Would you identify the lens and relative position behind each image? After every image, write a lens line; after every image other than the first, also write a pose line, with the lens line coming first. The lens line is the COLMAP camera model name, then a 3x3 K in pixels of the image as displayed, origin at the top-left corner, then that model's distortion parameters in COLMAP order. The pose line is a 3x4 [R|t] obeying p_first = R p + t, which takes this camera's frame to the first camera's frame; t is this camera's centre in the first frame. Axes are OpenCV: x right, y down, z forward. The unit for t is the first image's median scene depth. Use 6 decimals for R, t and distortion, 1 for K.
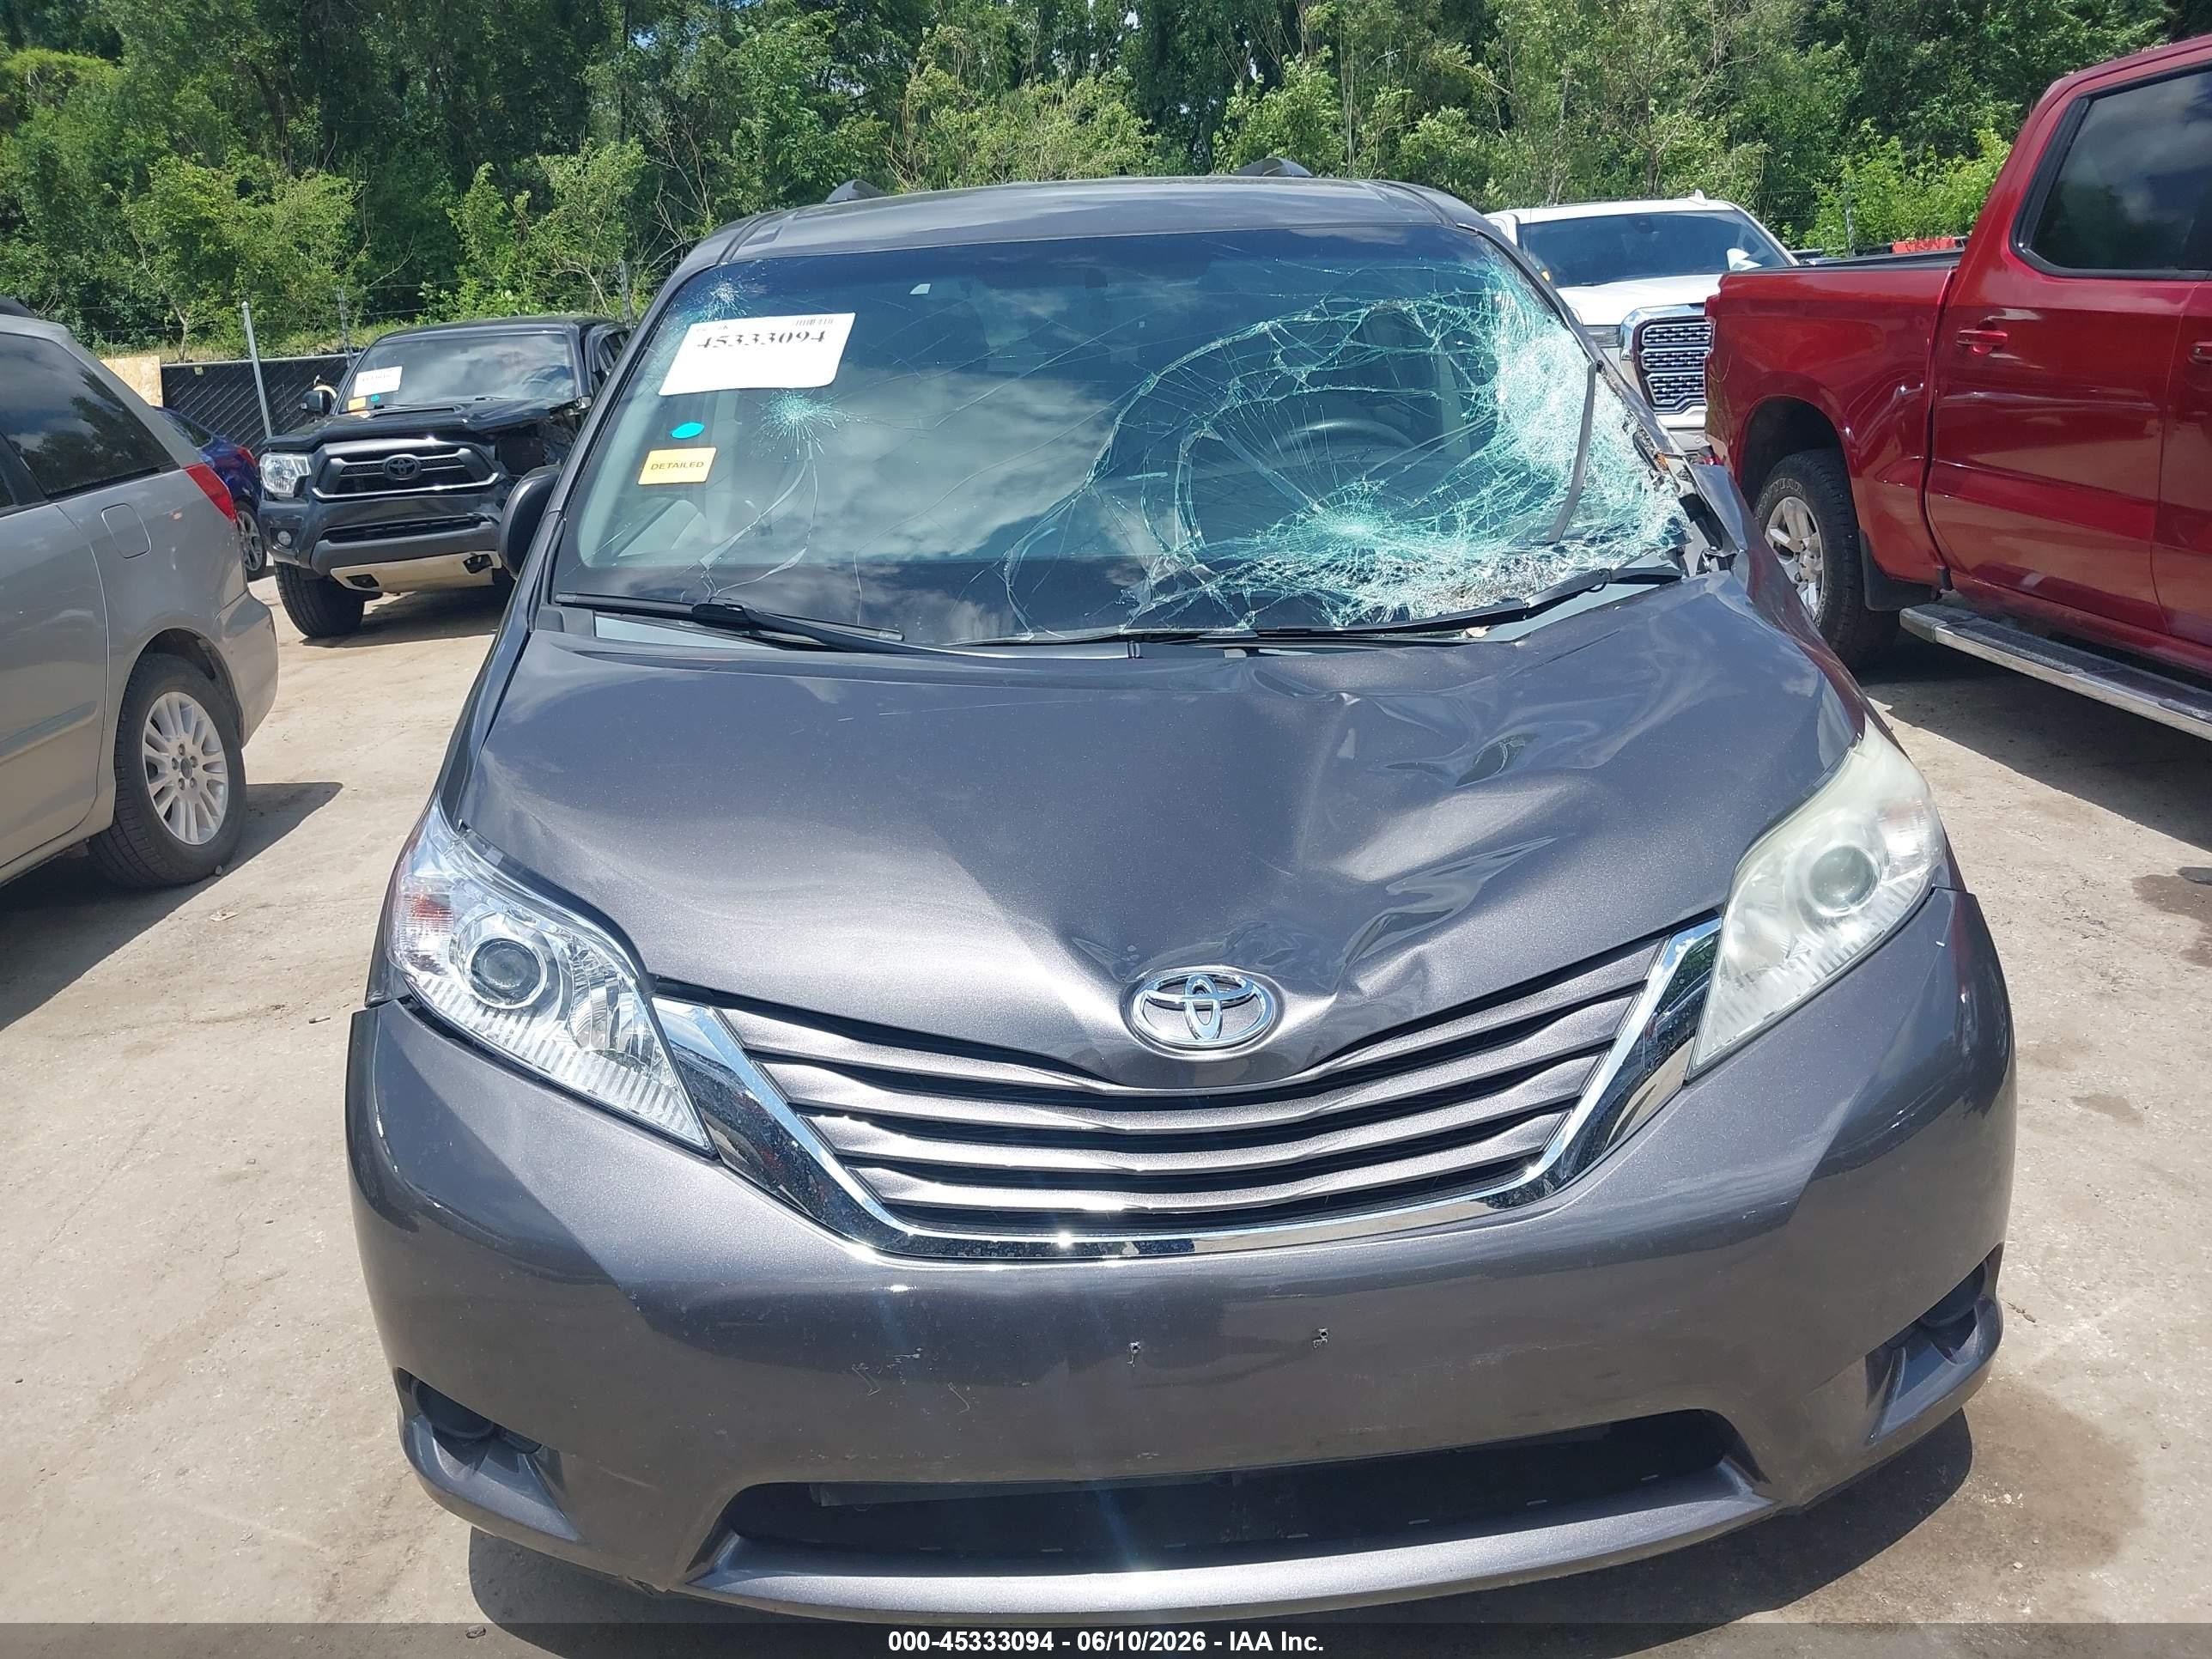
lens RADIAL K [[1761.1, 0, 1106.0], [0, 1761.1, 829.5], [0, 0, 1]] dist [0.009026, 0.004190]
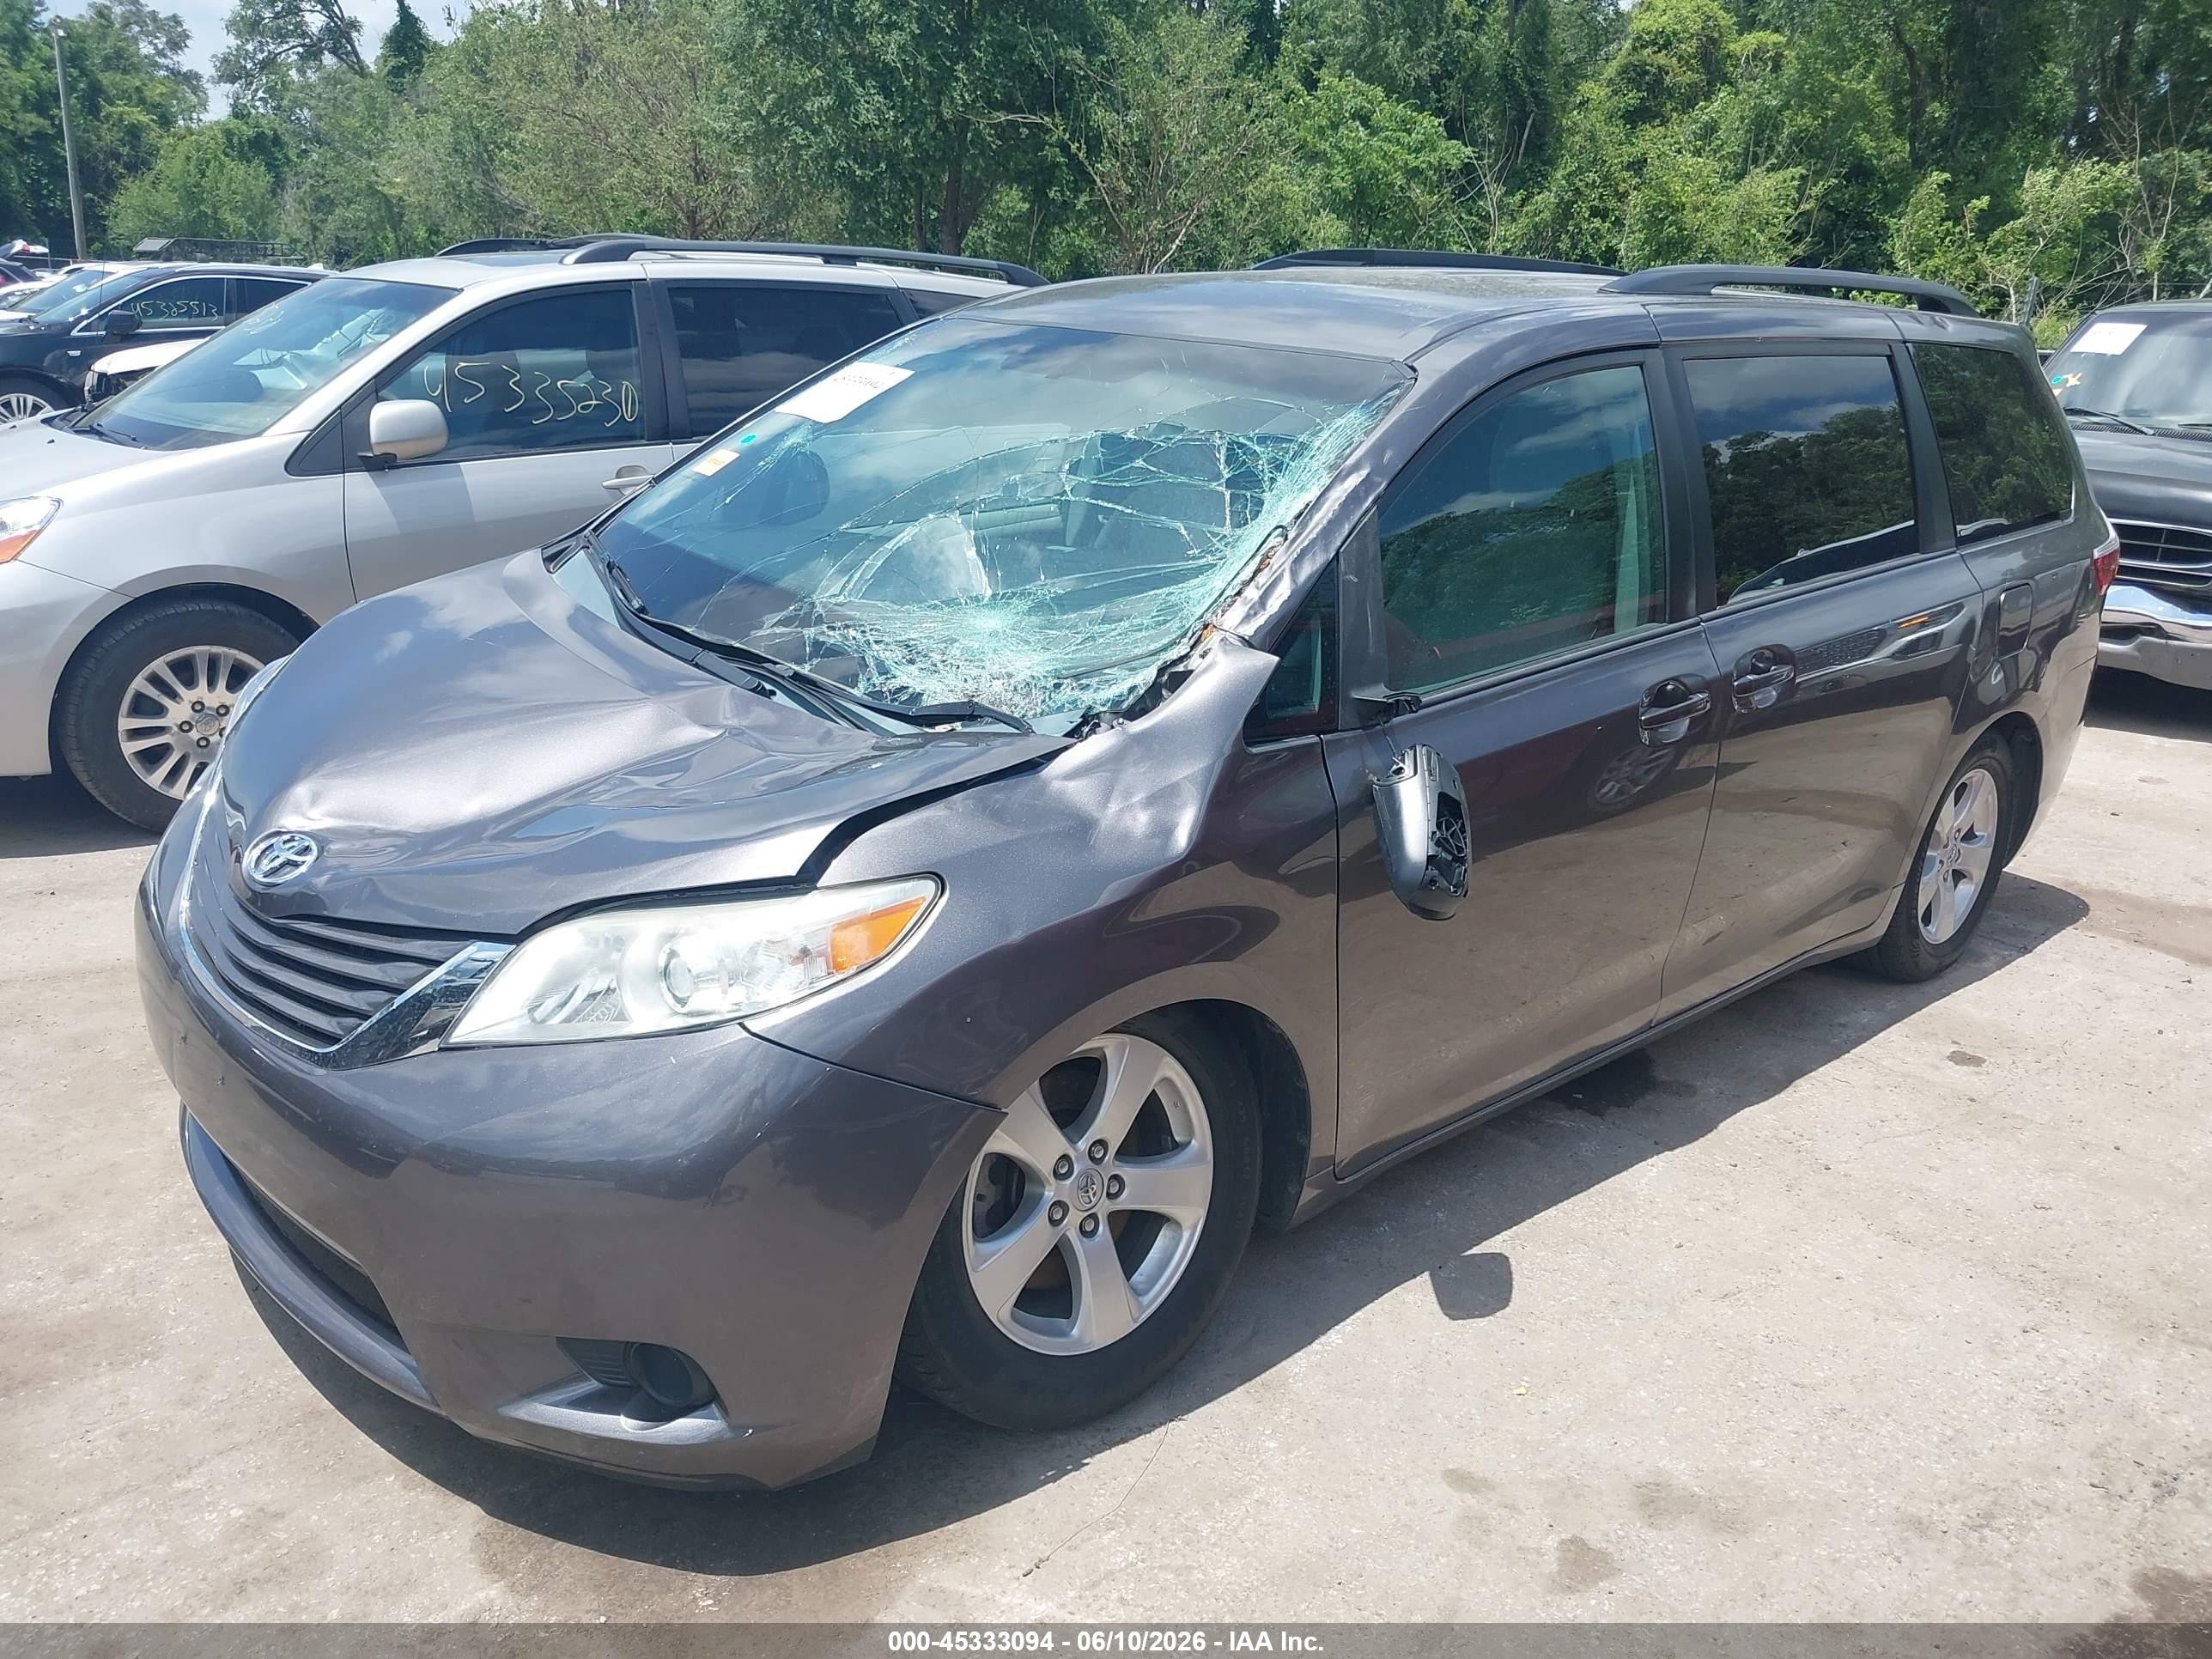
lens RADIAL K [[1761.1, 0, 1106.0], [0, 1761.1, 829.5], [0, 0, 1]] dist [0.009026, 0.004190]
pose [[0.631857, 0.323115, -0.704523, 1.066833], [-0.312448, 0.938020, 0.149981, -0.250590], [0.709318, 0.125360, 0.693651, 0.313771]]
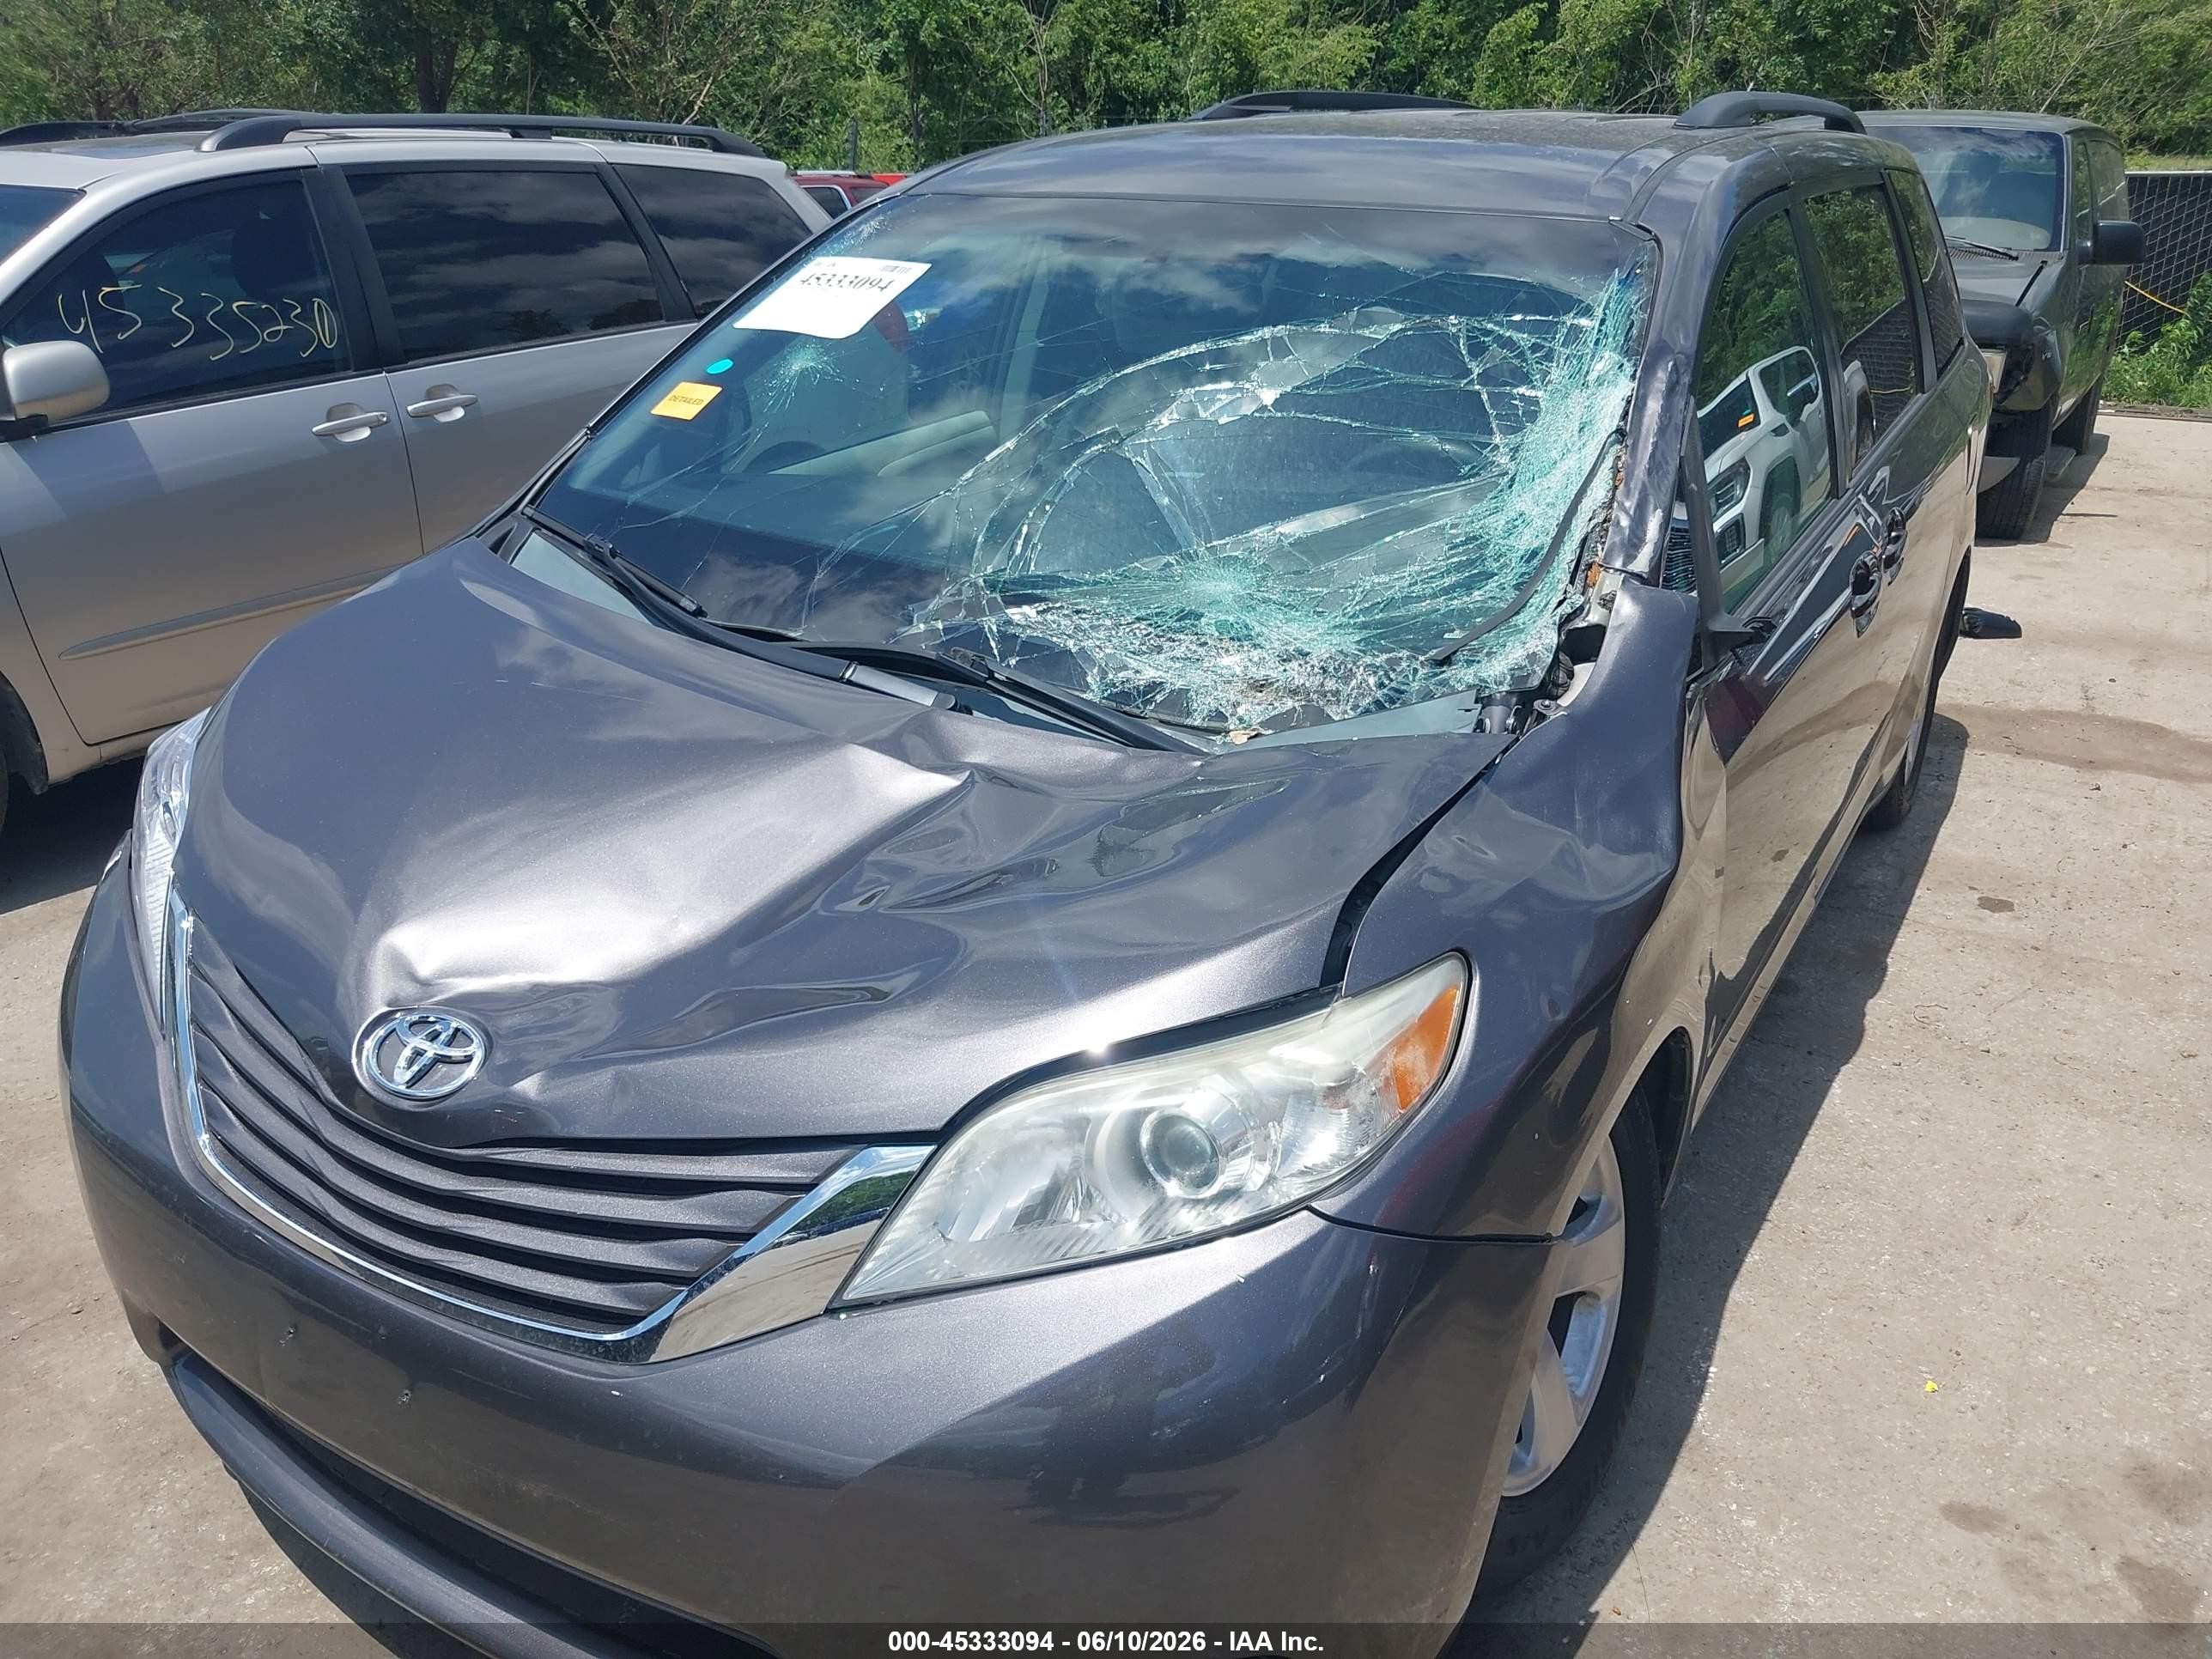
lens RADIAL K [[1761.1, 0, 1106.0], [0, 1761.1, 829.5], [0, 0, 1]] dist [0.009026, 0.004190]
pose [[0.824304, 0.268130, -0.498627, 0.591591], [-0.222446, 0.963296, 0.150264, -0.180925], [0.520616, -0.012946, 0.853693, 0.235260]]
